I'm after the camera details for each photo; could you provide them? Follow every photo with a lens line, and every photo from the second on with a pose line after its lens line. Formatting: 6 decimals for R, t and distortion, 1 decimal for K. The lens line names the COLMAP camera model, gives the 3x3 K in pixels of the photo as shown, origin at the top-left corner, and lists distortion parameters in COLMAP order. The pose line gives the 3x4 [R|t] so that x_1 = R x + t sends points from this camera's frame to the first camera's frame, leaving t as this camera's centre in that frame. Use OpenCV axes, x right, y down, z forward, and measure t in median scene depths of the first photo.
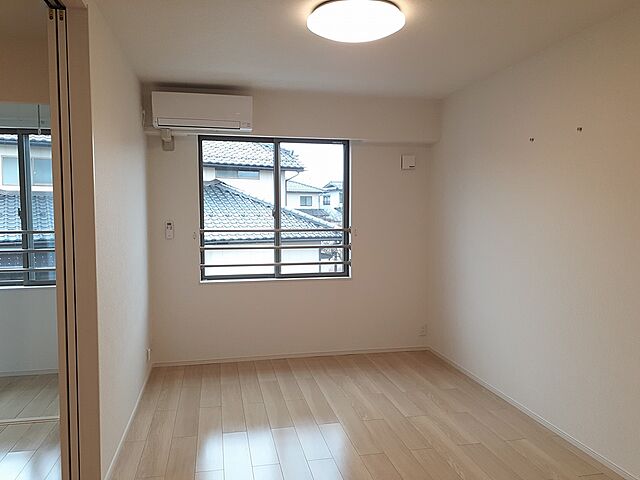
lens RADIAL K [[451.8, 0, 320.0], [0, 451.8, 240.0], [0, 0, 1]] dist [-0.052369, -0.000516]
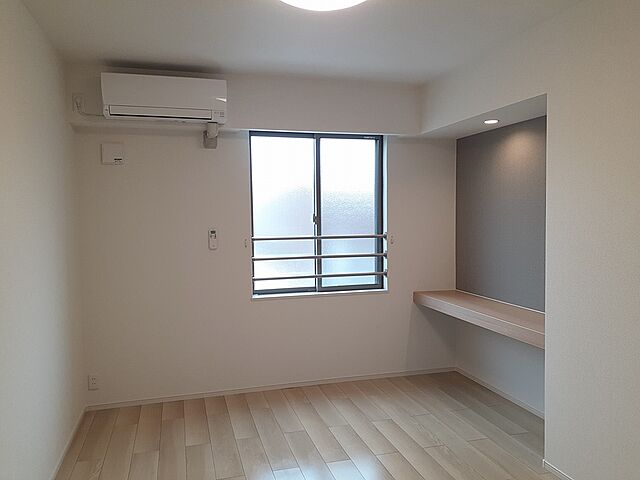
lens RADIAL K [[537.3, 0, 320.0], [0, 537.3, 240.0], [0, 0, 1]] dist [0.004544, 0.003242]
pose [[0.995312, -0.015421, 0.095480, -0.173473], [0.017083, 0.999716, -0.016618, 0.000791], [-0.095197, 0.018171, 0.995293, -0.042996]]
